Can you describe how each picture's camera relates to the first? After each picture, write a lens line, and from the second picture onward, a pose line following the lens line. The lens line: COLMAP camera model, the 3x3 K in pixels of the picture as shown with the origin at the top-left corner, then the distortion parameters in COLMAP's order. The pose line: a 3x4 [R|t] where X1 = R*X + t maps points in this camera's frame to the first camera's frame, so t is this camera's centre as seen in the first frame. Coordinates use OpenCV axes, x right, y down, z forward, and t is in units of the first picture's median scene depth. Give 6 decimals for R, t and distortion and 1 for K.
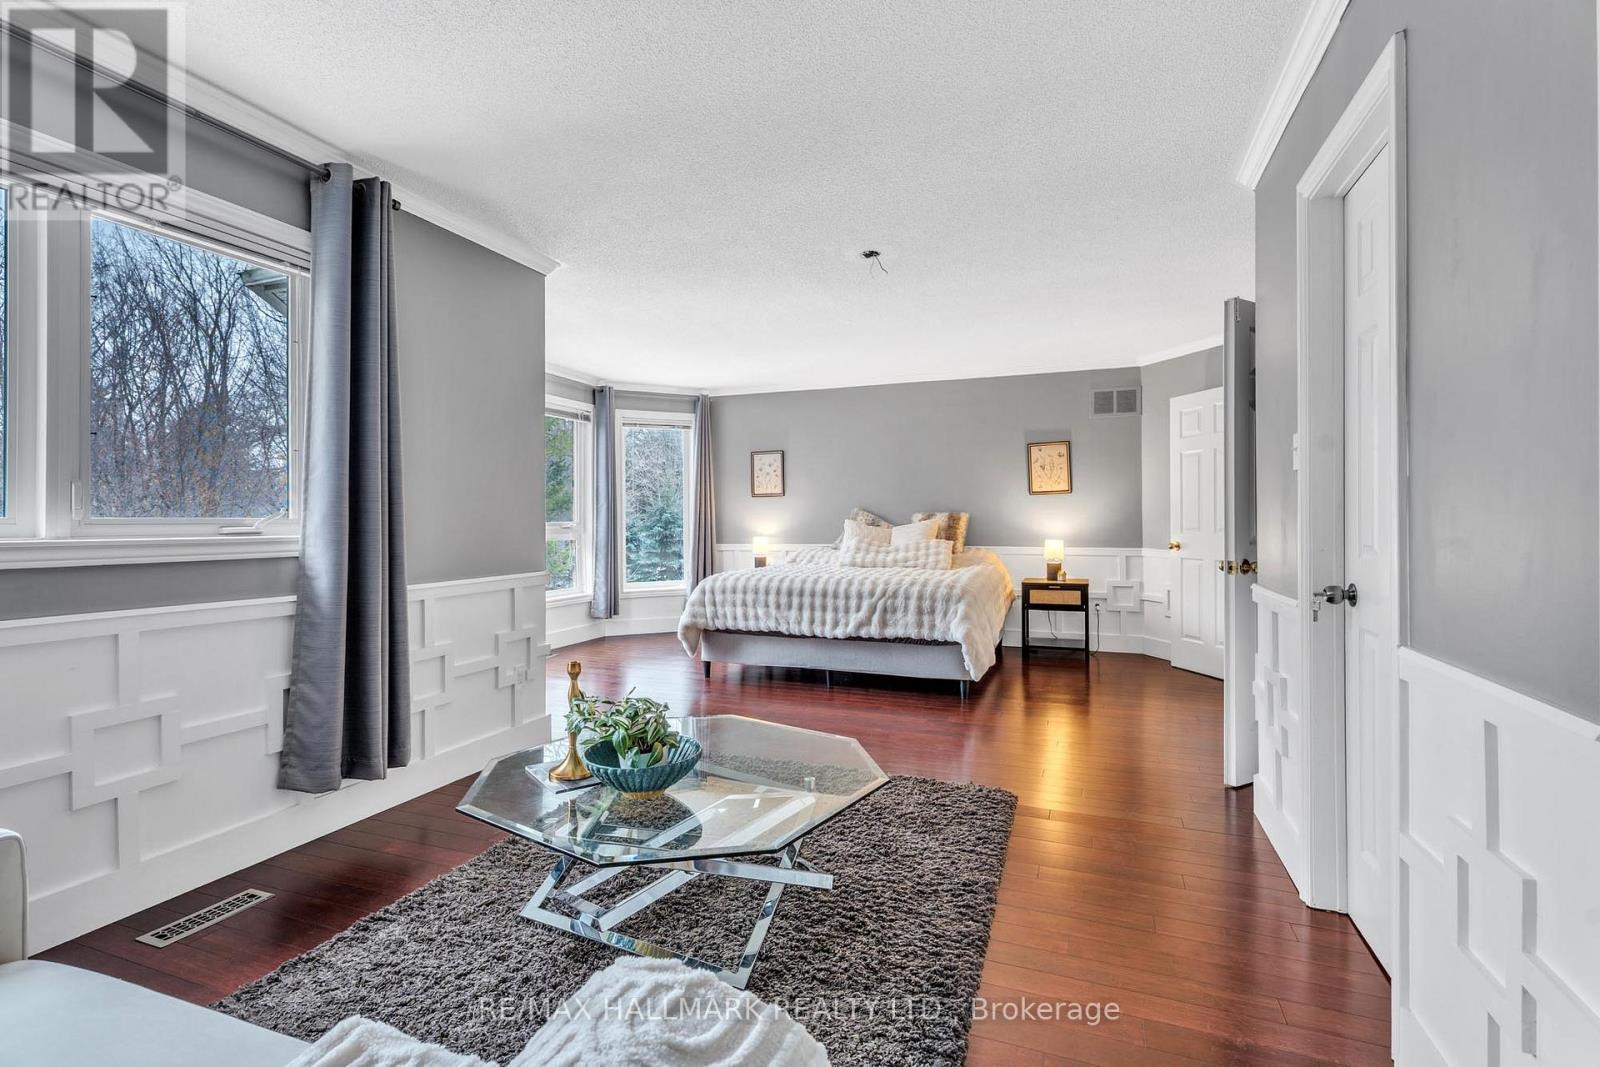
lens RADIAL K [[738.7, 0, 797.3], [0, 738.7, 508.2], [0, 0, 1]] dist [0.002163, 0.000044]
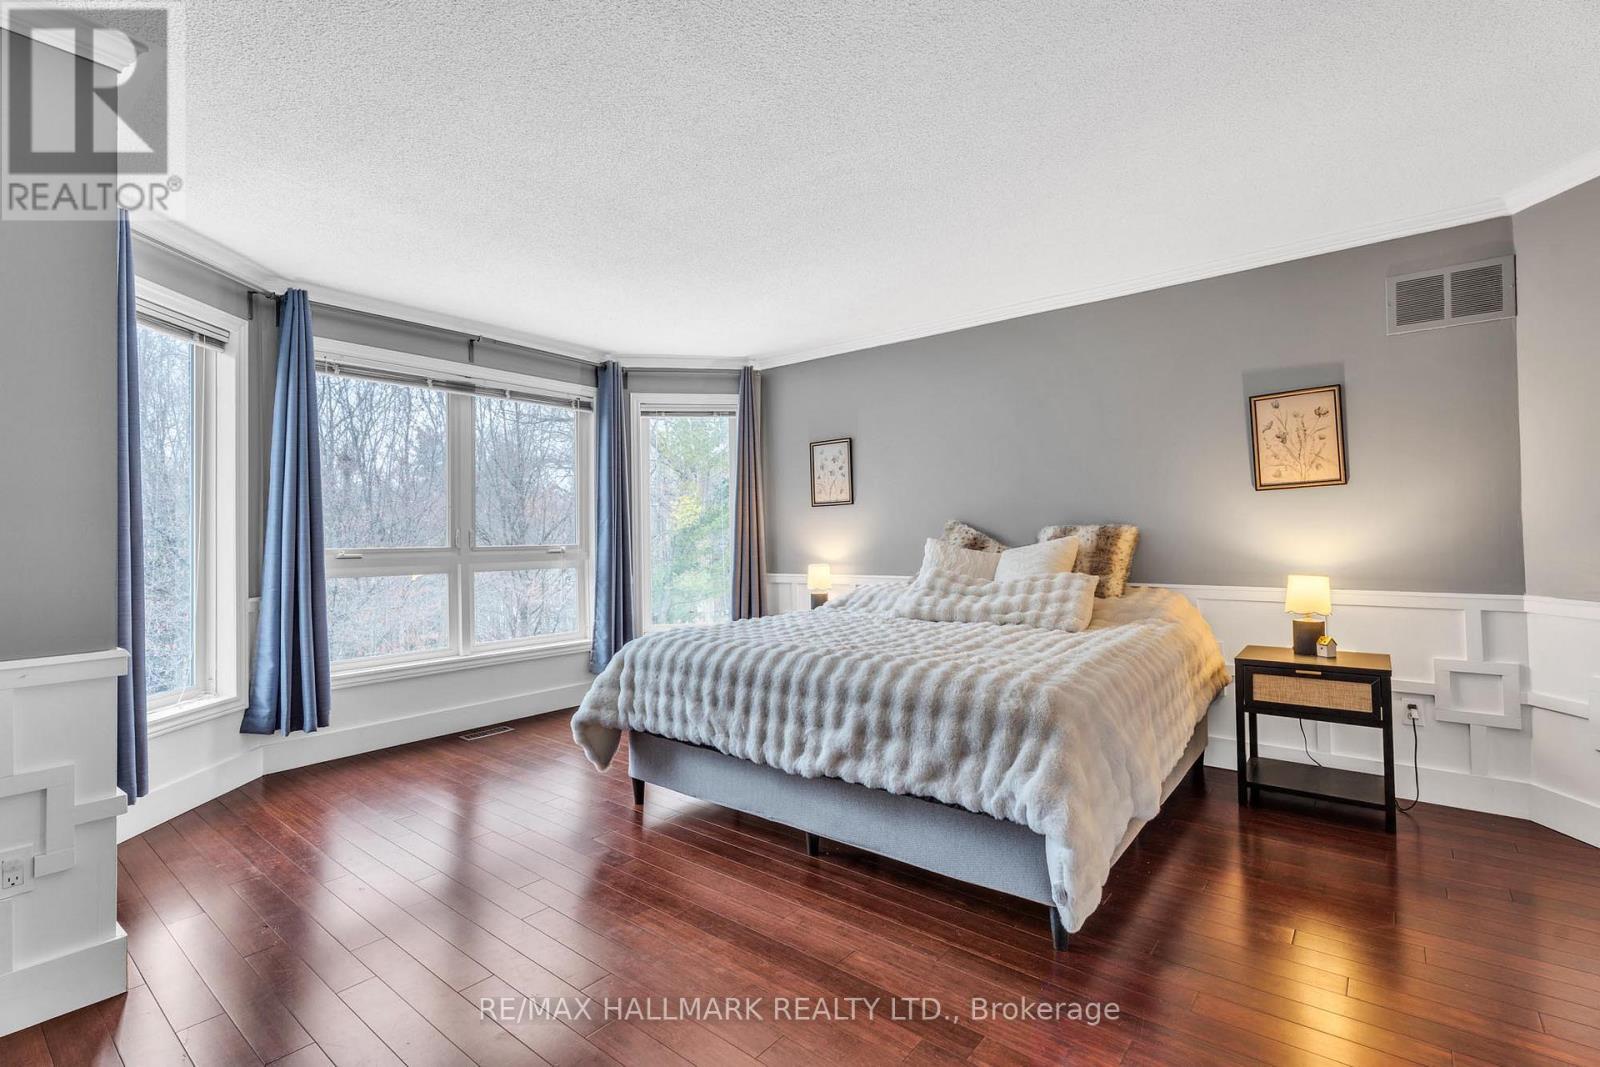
lens RADIAL K [[723.1, 0, 806.9], [0, 723.1, 518.2], [0, 0, 1]] dist [0.003729, 0.000001]
pose [[0.955063, -0.015930, -0.295973, 0.164826], [0.013353, 0.999853, -0.010726, 0.003419], [0.296101, 0.006292, 0.955136, 0.416290]]
